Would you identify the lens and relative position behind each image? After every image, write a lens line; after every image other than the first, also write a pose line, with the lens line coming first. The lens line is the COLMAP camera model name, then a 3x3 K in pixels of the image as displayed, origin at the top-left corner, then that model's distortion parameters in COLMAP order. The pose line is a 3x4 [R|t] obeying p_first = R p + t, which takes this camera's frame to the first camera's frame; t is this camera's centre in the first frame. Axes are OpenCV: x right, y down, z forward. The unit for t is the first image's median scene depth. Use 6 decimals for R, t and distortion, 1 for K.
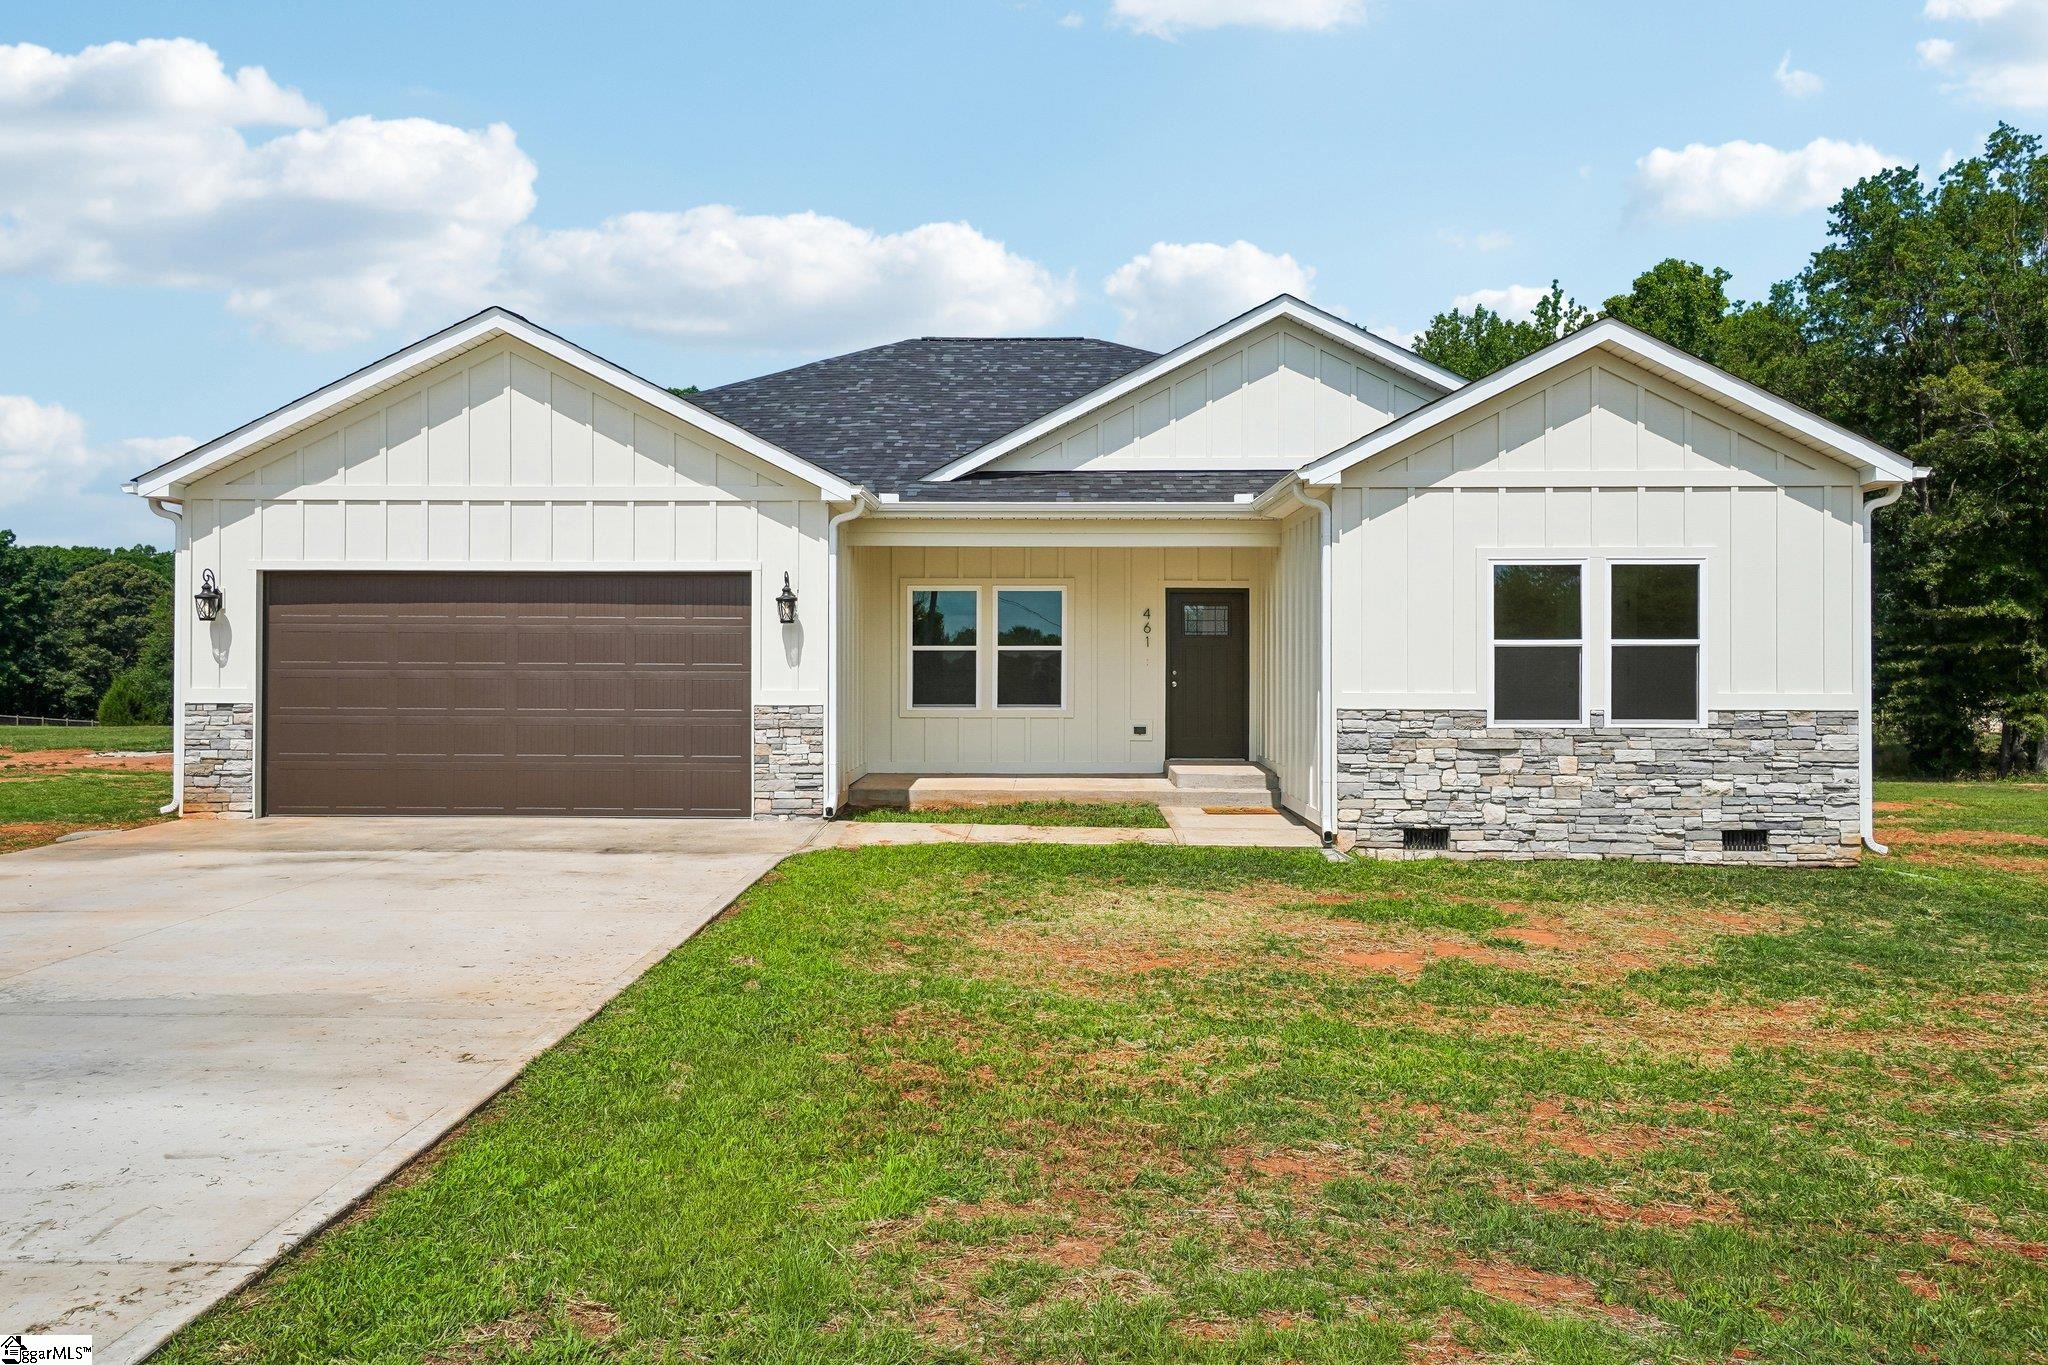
lens RADIAL K [[1269.8, 0, 1024.0], [0, 1269.8, 682.5], [0, 0, 1]] dist [0.018493, -0.000155]
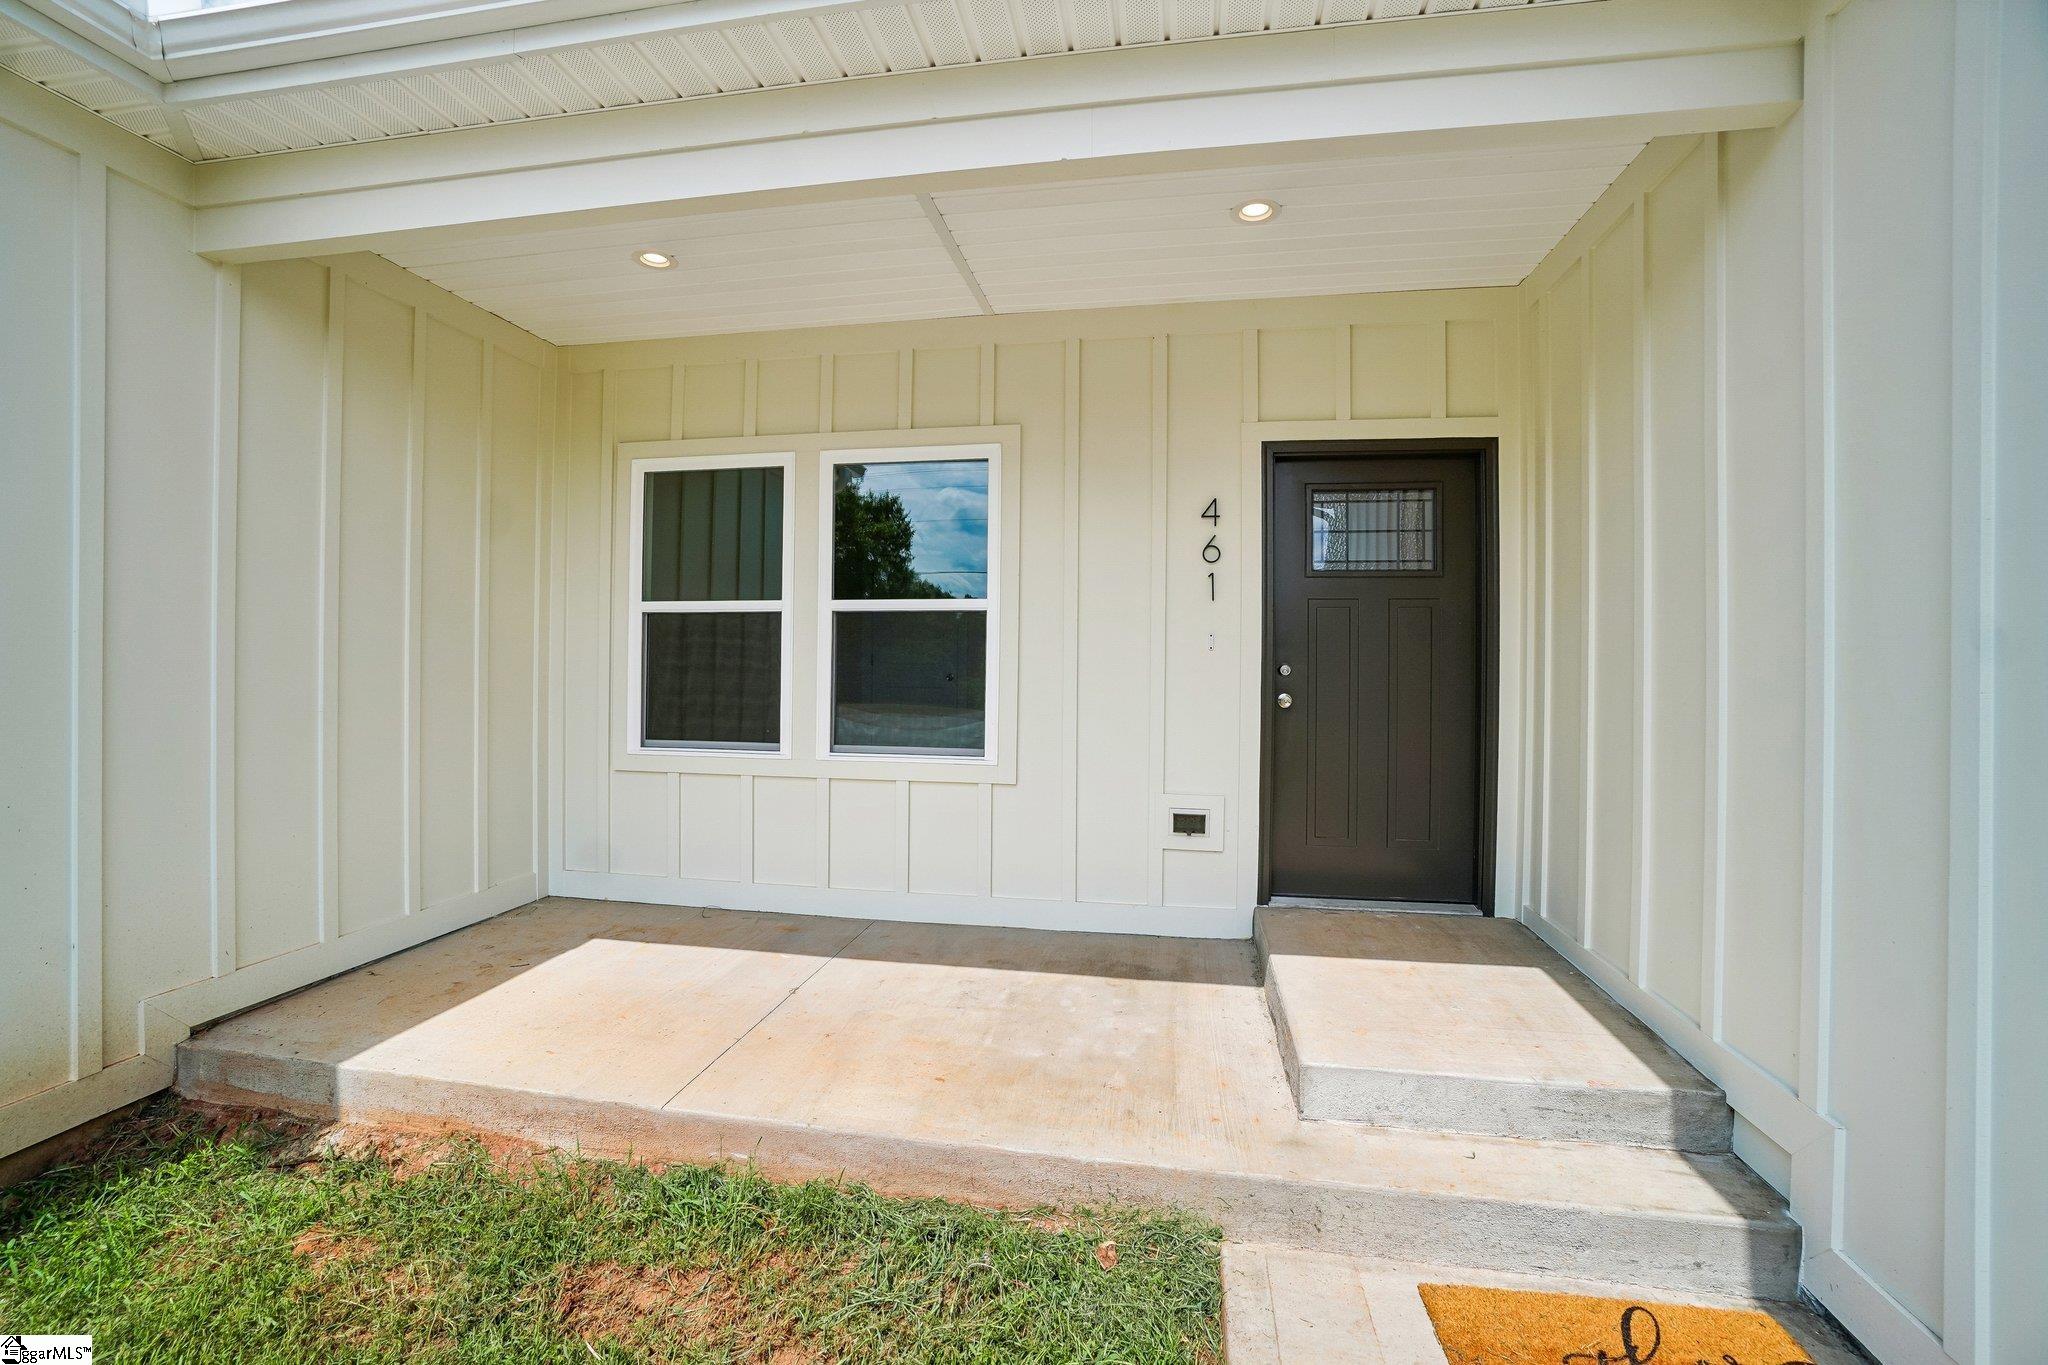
lens RADIAL K [[894.5, 0, 1018.6], [0, 894.5, 671.3], [0, 0, 1]] dist [-0.002073, -0.000425]
pose [[0.986694, 0.007422, -0.162417, 0.121057], [-0.007565, 0.999971, -0.000262, -0.009476], [0.162410, 0.001488, 0.986722, 1.051961]]
